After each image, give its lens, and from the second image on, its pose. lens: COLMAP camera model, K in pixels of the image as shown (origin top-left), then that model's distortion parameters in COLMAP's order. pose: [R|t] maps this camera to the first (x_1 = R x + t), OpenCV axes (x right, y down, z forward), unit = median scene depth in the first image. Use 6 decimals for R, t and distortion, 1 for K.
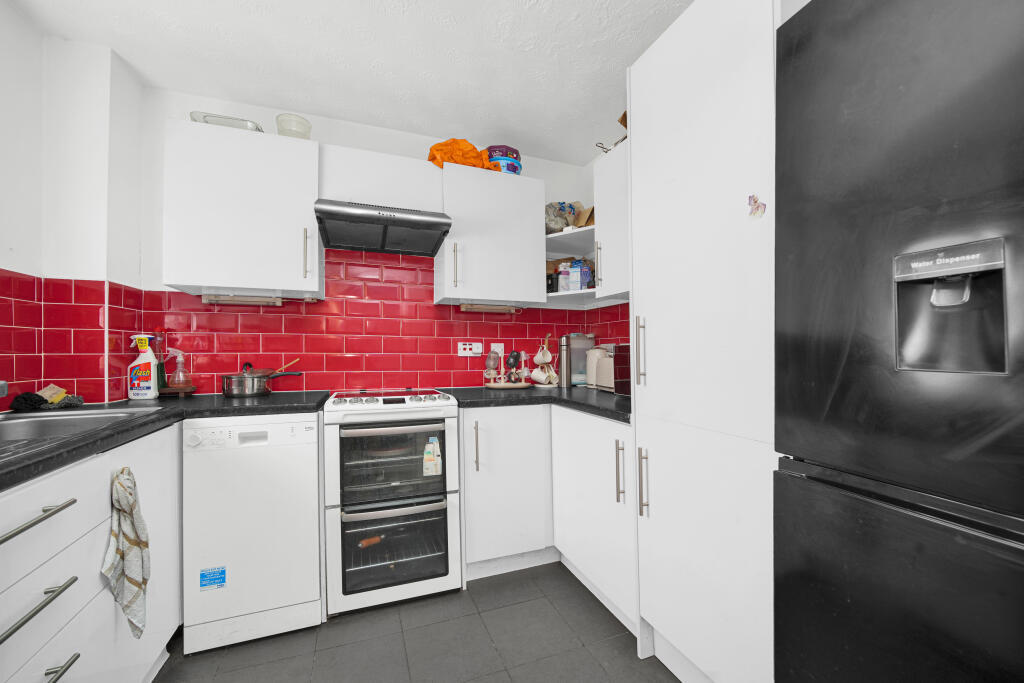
lens RADIAL K [[390.1, 0, 509.1], [0, 390.1, 347.8], [0, 0, 1]] dist [0.000024, -0.000060]
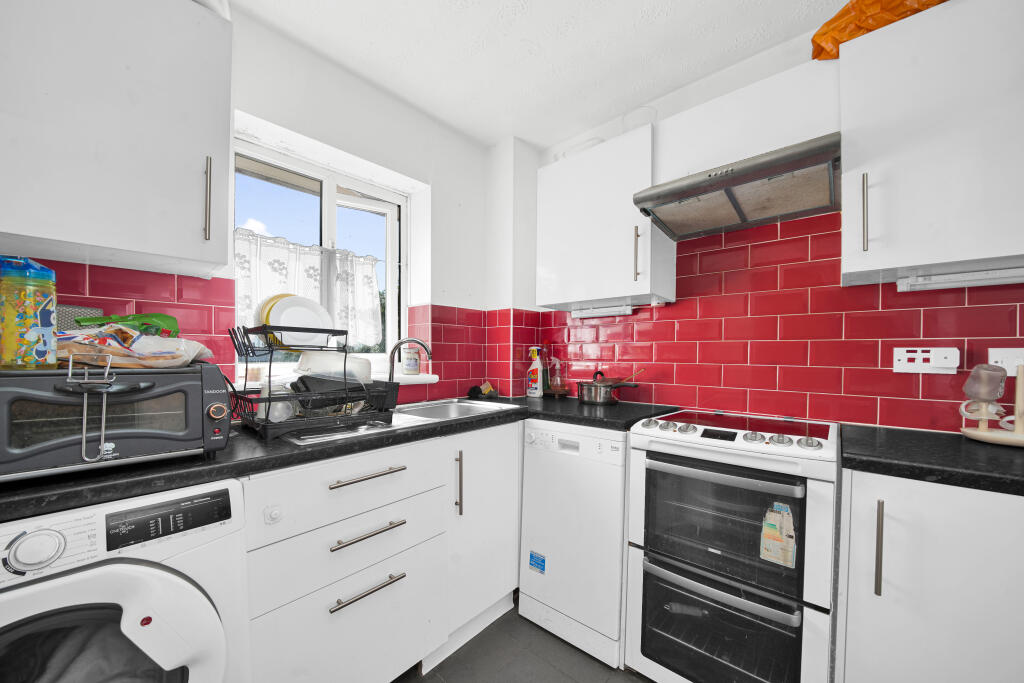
lens RADIAL K [[391.3, 0, 510.9], [0, 391.3, 357.8], [0, 0, 1]] dist [-0.013779, -0.000163]
pose [[0.441182, 0.011628, -0.897342, 0.171878], [0.007966, 0.999826, 0.016873, -0.018455], [0.897382, -0.014593, 0.441013, 0.347963]]
